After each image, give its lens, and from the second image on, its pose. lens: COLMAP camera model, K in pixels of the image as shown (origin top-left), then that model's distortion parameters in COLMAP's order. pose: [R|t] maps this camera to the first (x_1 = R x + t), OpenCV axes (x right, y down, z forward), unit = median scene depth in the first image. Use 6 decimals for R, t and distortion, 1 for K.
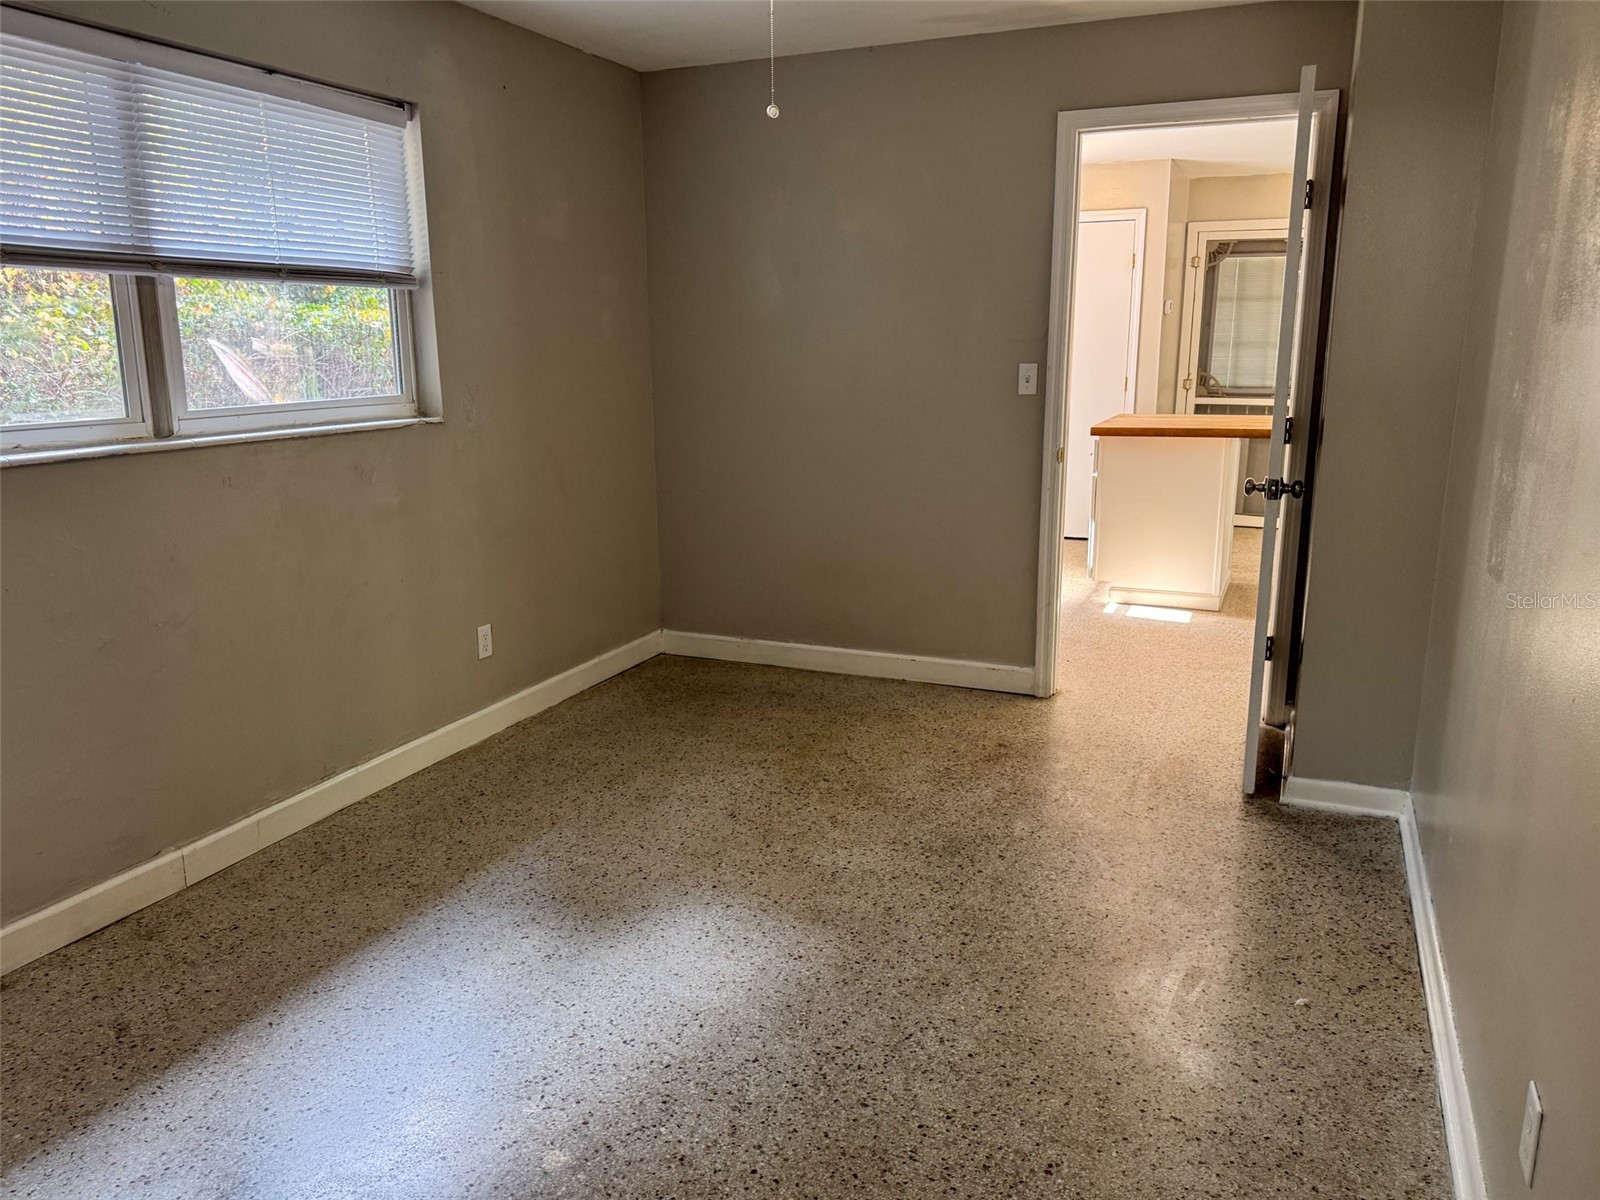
lens RADIAL K [[1132.4, 0, 800.0], [0, 1132.4, 600.0], [0, 0, 1]] dist [0.124578, -0.213687]
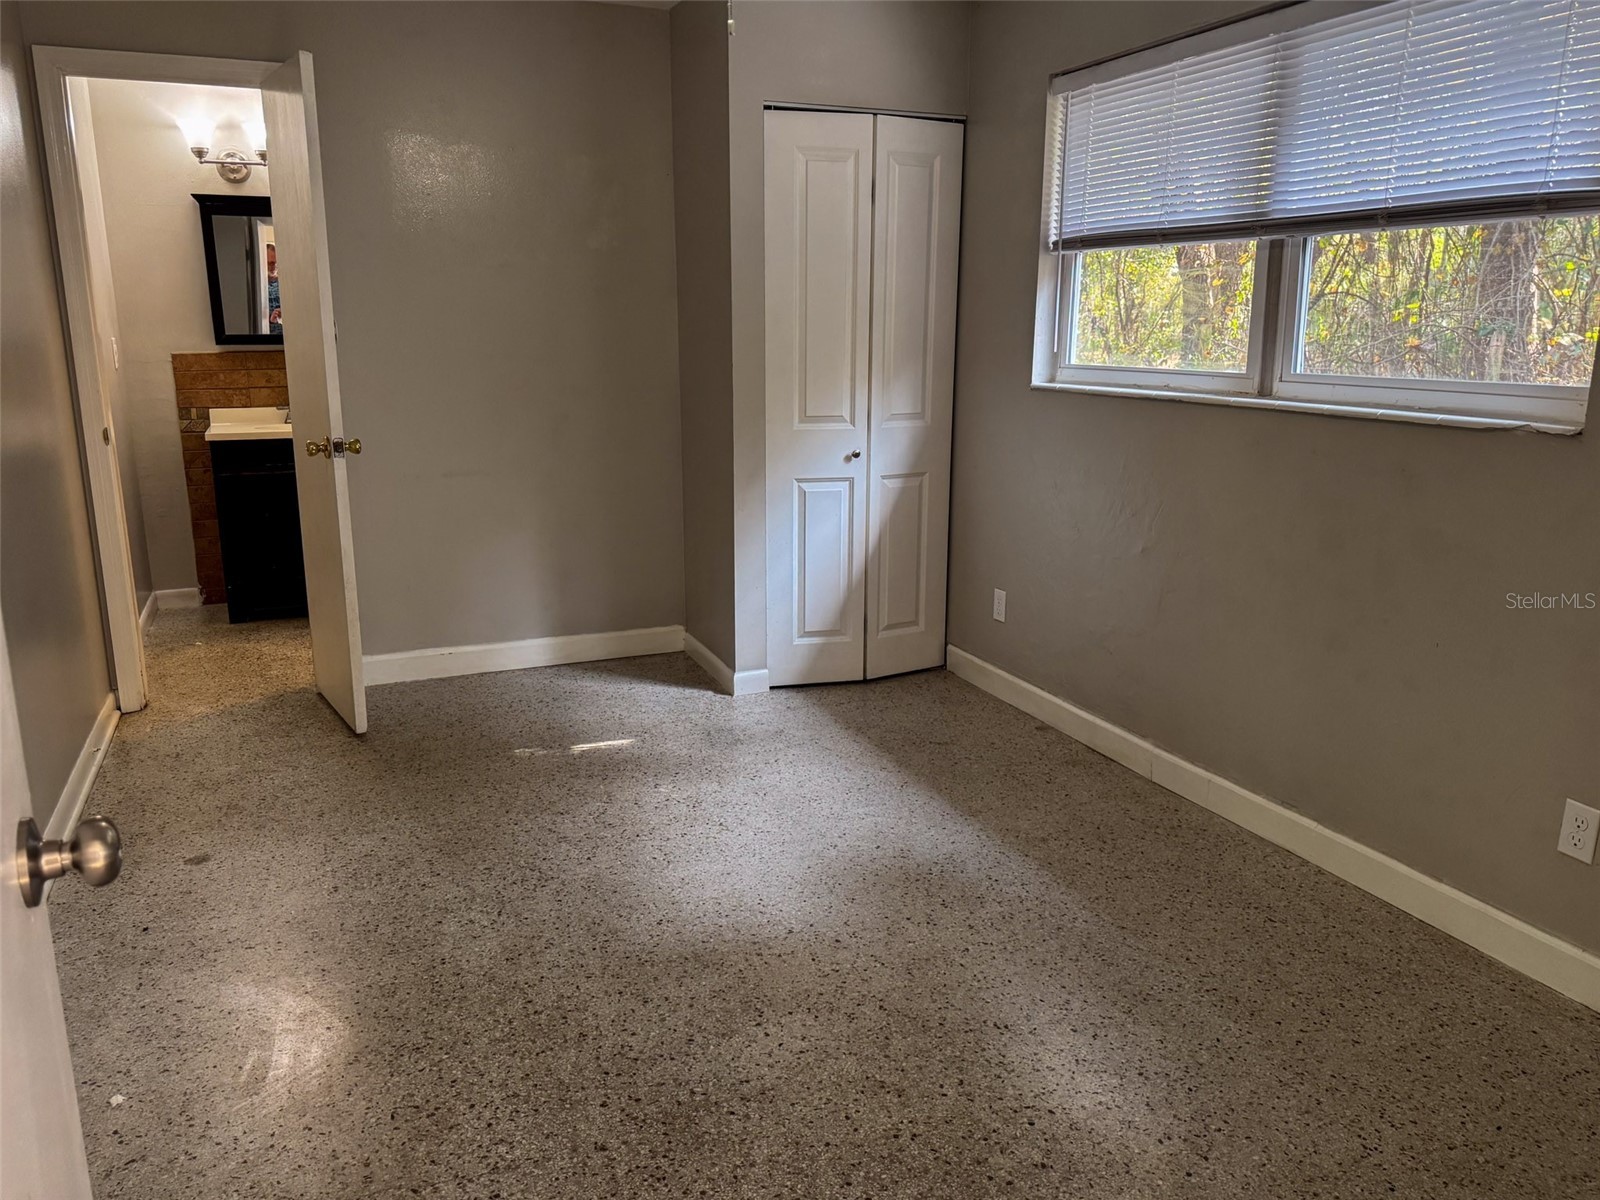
lens RADIAL K [[1199.2, 0, 800.0], [0, 1199.2, 600.0], [0, 0, 1]] dist [0.042019, -0.065344]
pose [[-0.687305, 0.166898, -0.706935, 0.549908], [-0.164363, 0.912266, 0.375173, -0.320773], [0.707529, 0.374052, -0.599574, 1.462042]]
